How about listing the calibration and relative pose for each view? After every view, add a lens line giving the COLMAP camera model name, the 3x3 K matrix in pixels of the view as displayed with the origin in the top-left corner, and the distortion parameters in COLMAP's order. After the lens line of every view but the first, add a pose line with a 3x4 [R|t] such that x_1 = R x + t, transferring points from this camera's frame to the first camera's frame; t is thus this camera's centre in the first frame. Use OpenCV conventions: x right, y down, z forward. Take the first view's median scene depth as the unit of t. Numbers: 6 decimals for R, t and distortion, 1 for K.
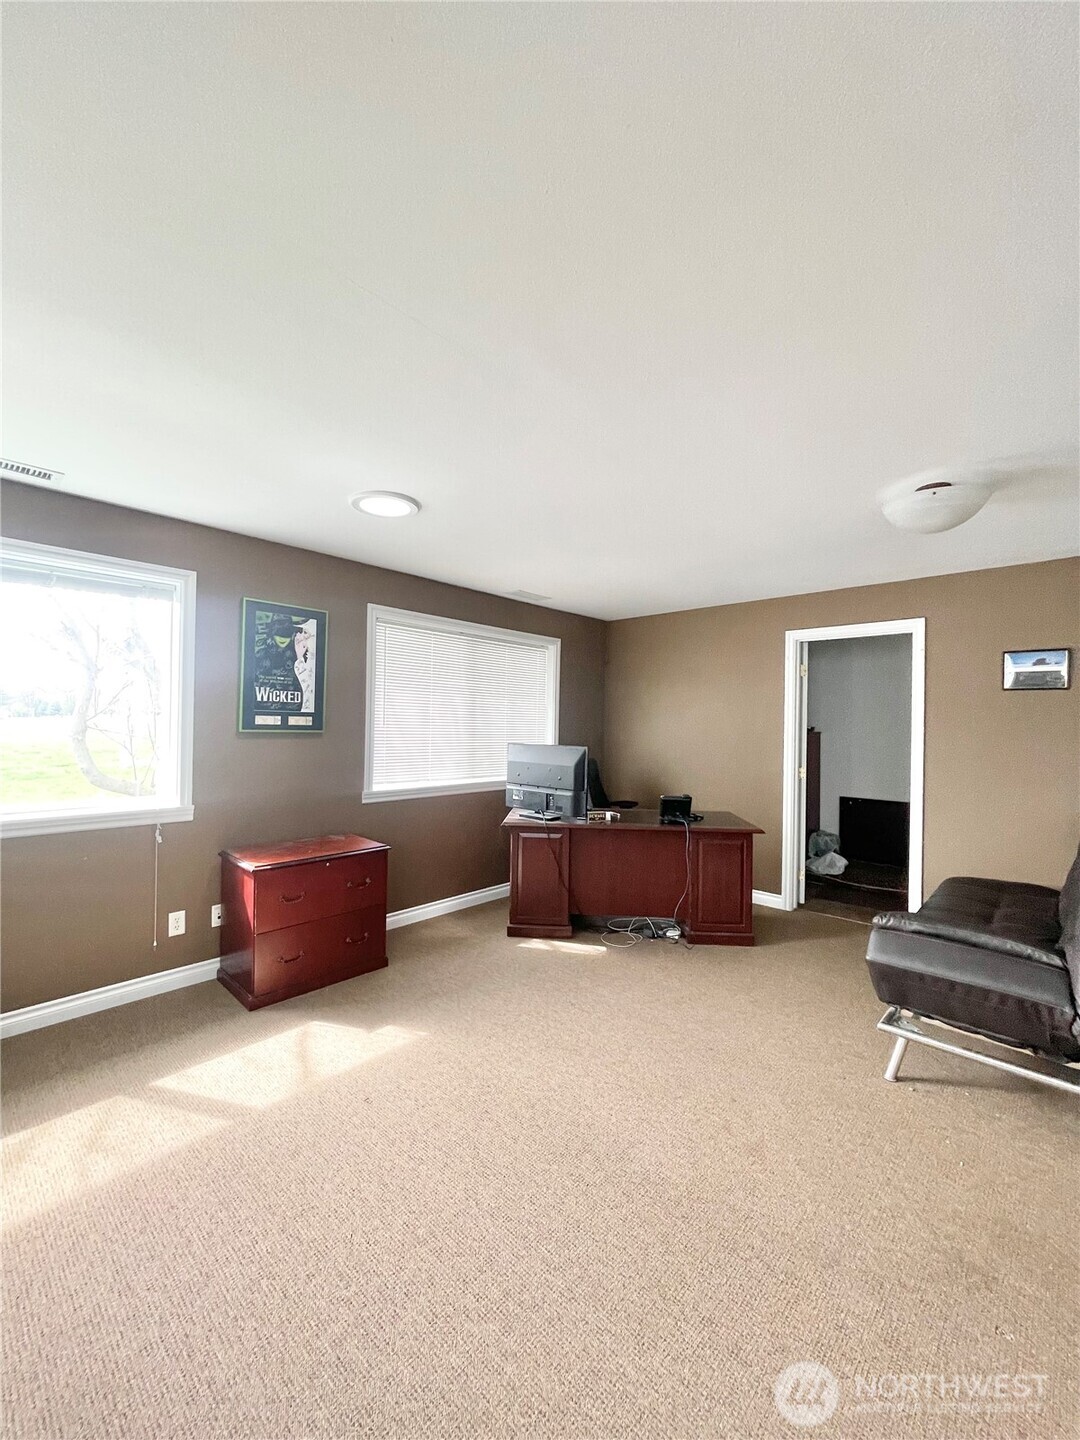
lens RADIAL K [[581.2, 0, 528.4], [0, 581.2, 716.4], [0, 0, 1]] dist [-0.003308, 0.000190]
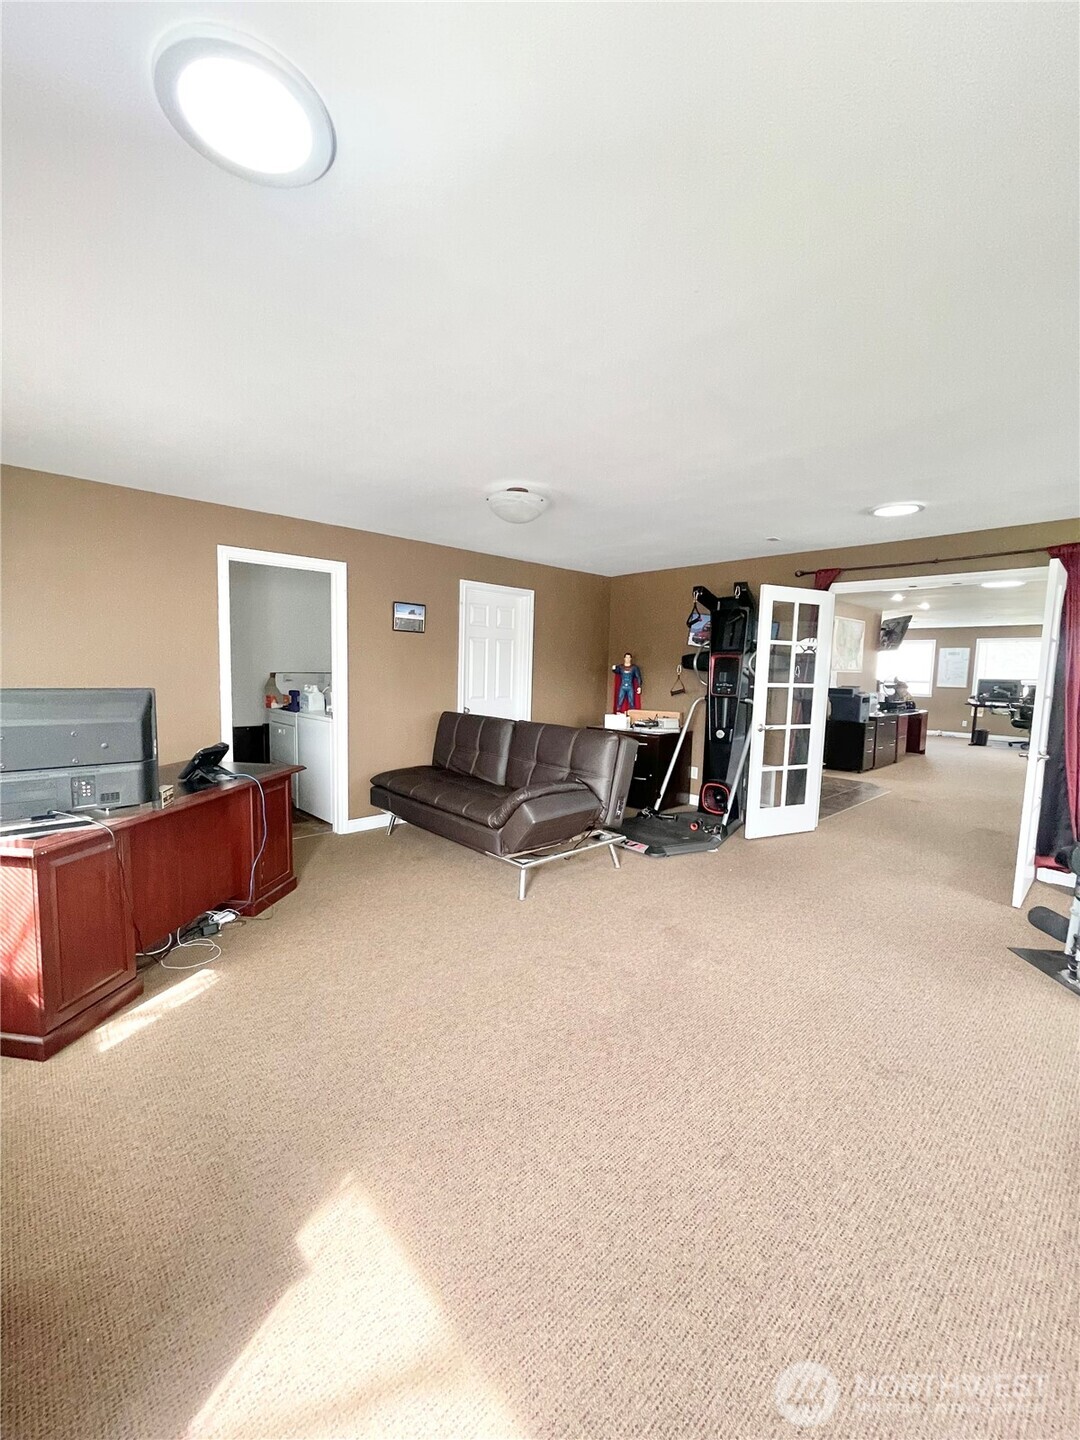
lens RADIAL K [[581.2, 0, 530.5], [0, 581.2, 722.0], [0, 0, 1]] dist [-0.003308, 0.000190]
pose [[0.069274, -0.107757, 0.991761, -0.495744], [-0.034472, 0.993297, 0.110332, 0.005741], [-0.997002, -0.041831, 0.065095, 0.556451]]
